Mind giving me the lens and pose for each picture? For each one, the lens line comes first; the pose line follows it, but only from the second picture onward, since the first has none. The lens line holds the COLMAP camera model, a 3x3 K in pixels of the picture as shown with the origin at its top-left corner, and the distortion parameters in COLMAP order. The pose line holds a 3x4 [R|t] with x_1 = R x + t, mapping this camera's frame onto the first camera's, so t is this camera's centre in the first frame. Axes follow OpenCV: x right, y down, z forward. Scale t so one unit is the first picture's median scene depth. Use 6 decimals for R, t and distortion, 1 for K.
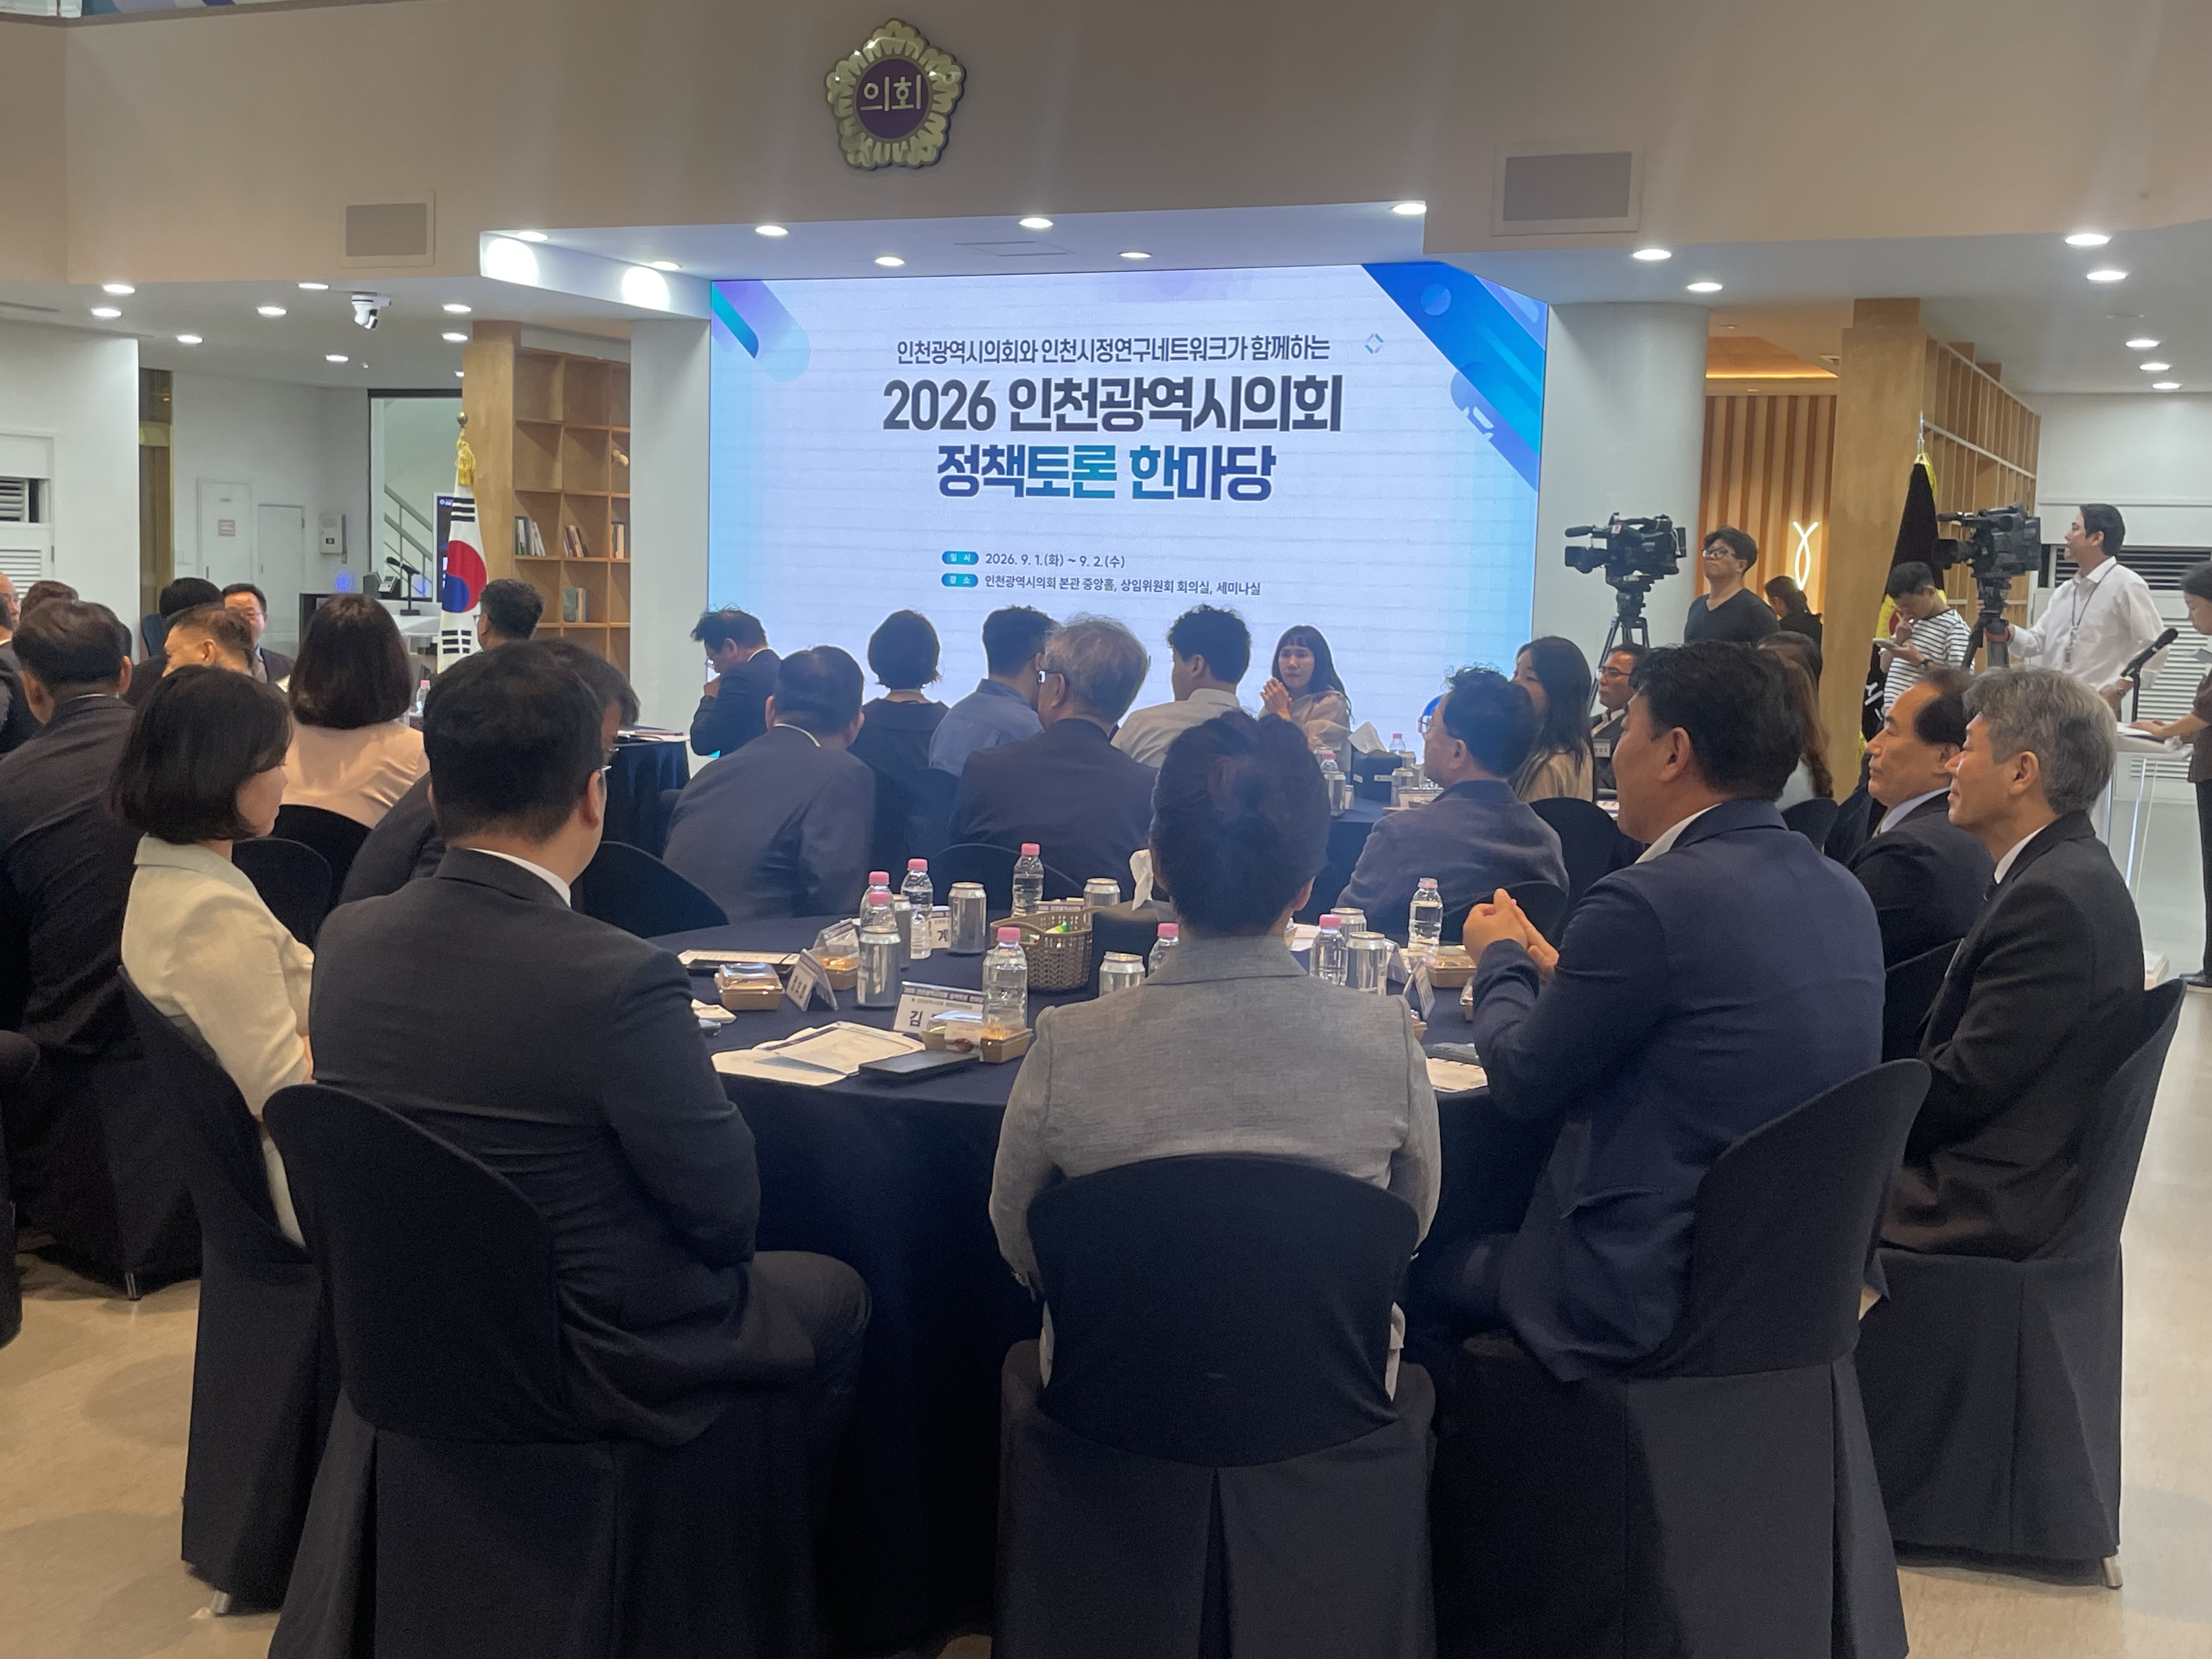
lens RADIAL K [[2434.1, 0, 1106.3], [0, 2434.1, 831.6], [0, 0, 1]] dist [0.071160, 0.000000]
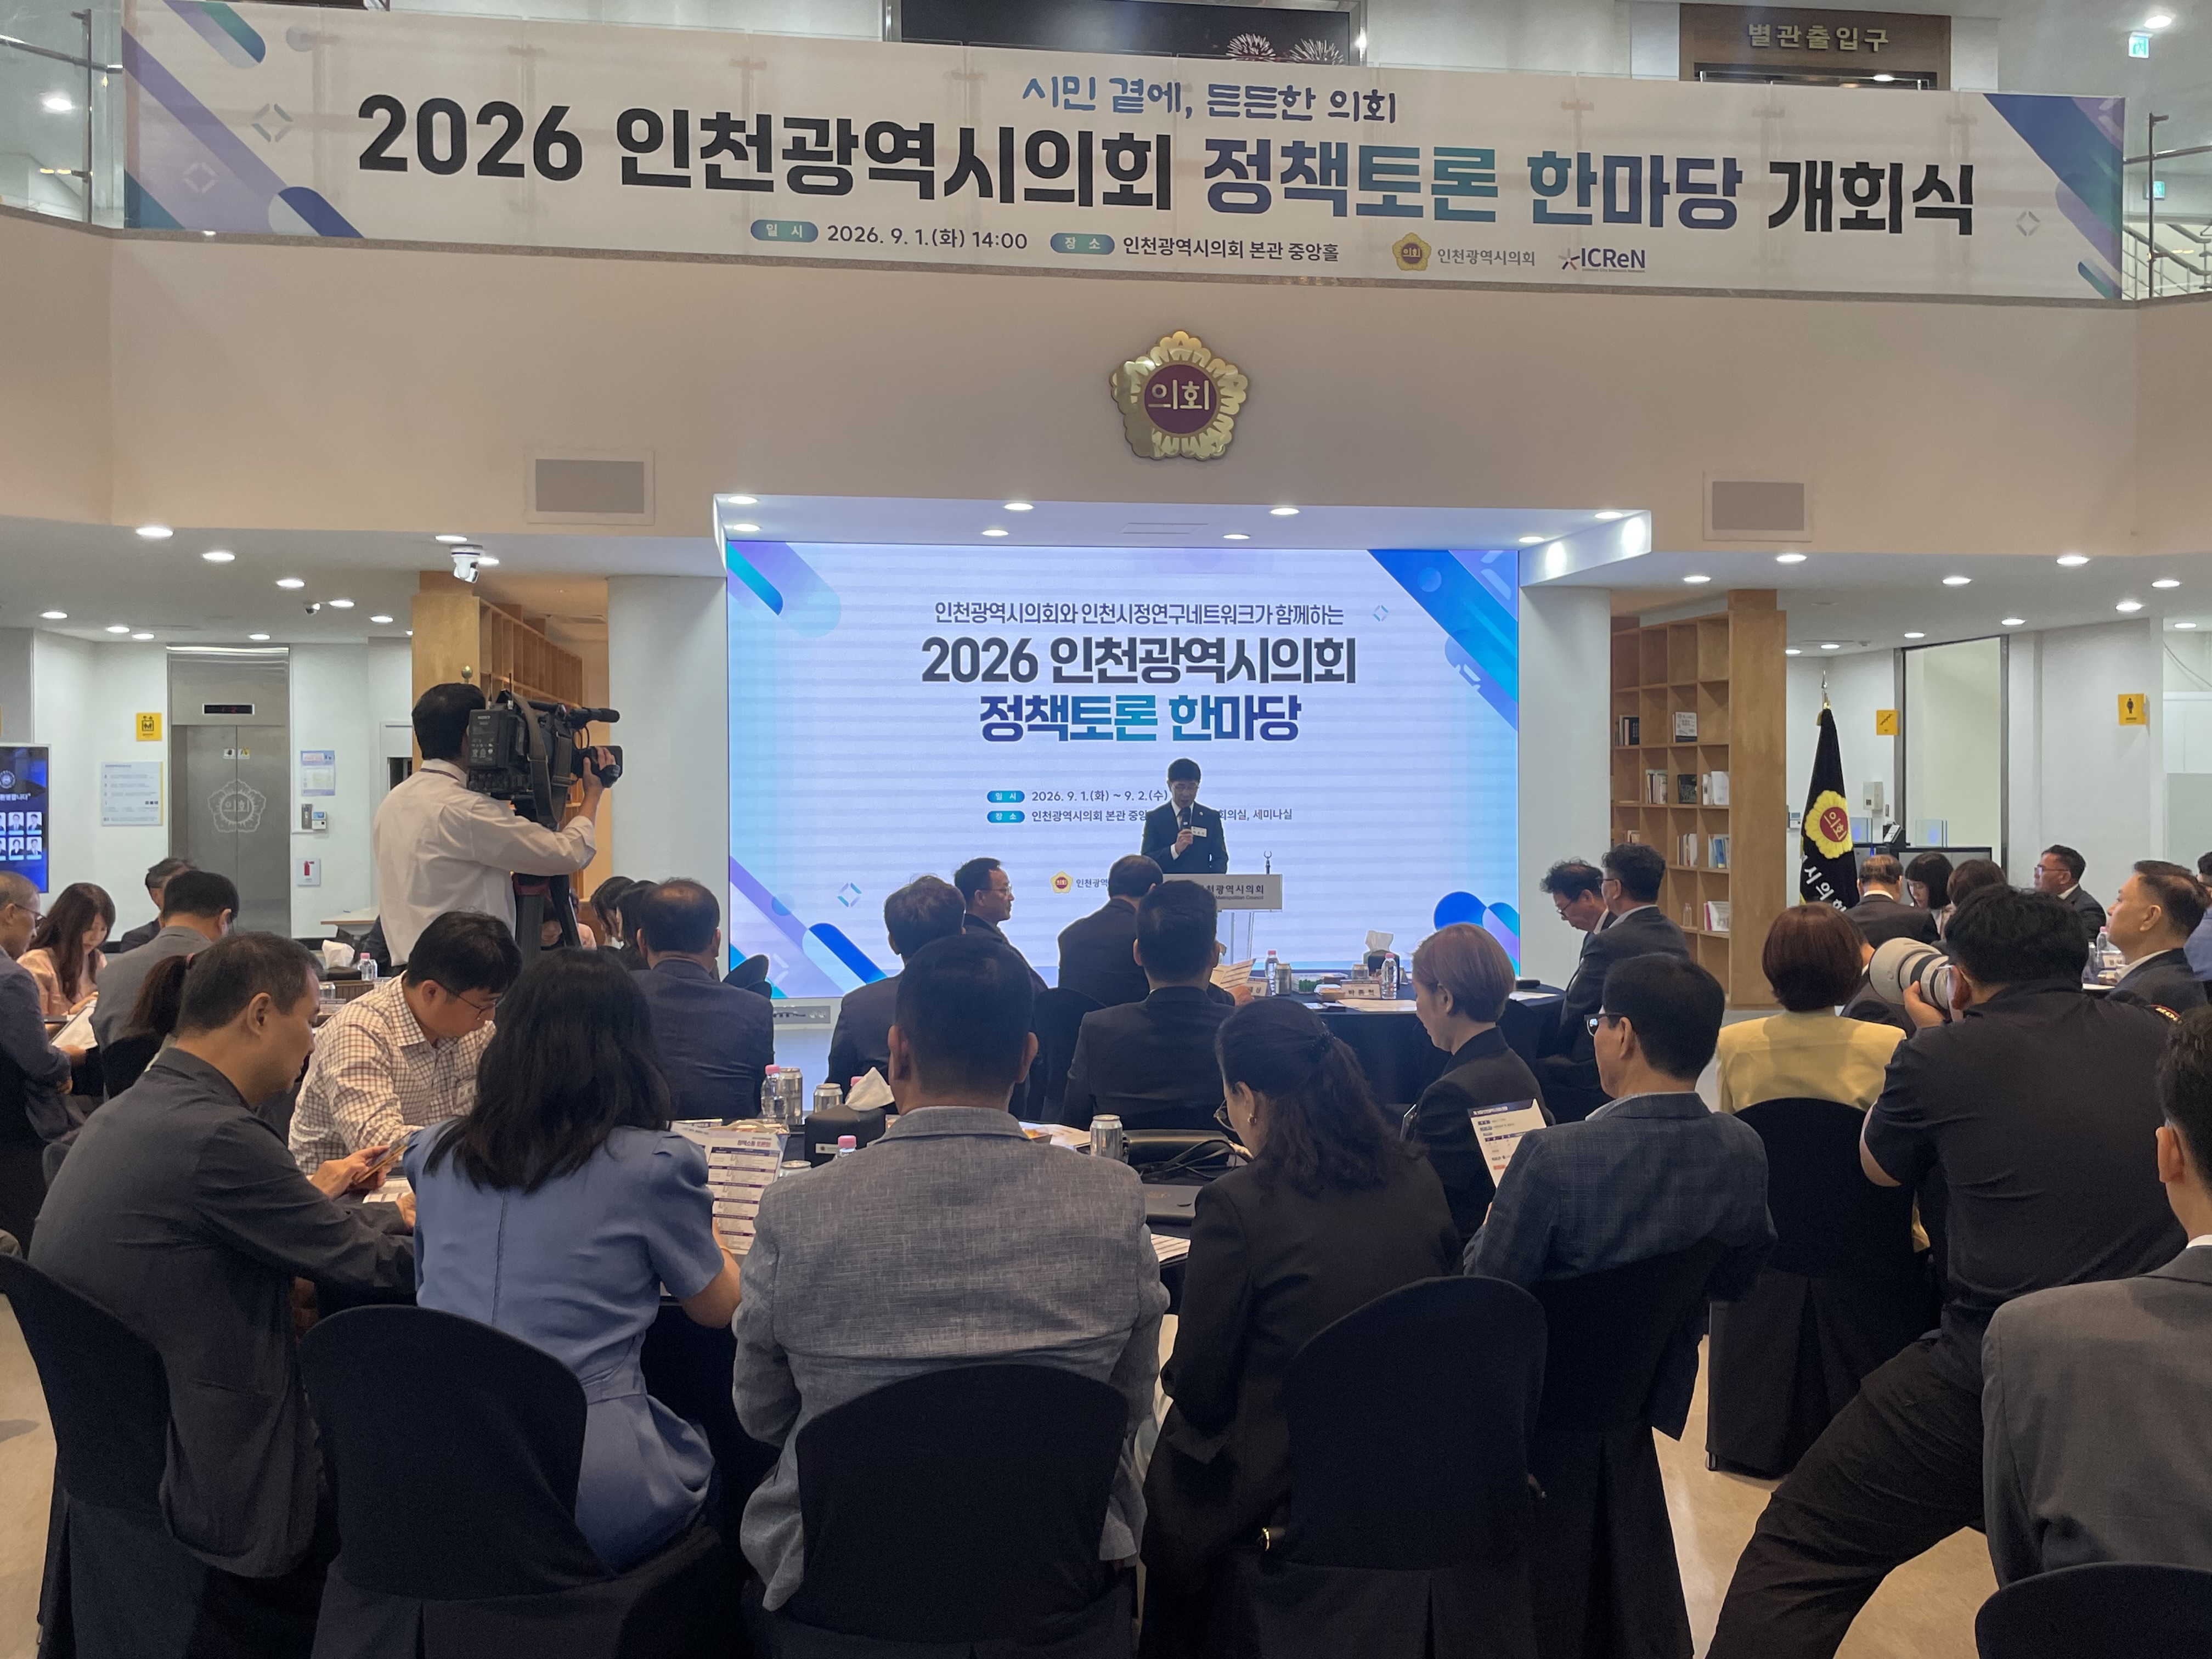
lens RADIAL K [[2074.8, 0, 1106.3], [0, 2074.8, 824.1], [0, 0, 1]] dist [0.067334, 0.000000]
pose [[0.835726, -0.042343, 0.547512, -0.557673], [0.086883, 0.994660, -0.055695, -0.045518], [-0.542230, 0.094115, 0.834943, 0.200865]]
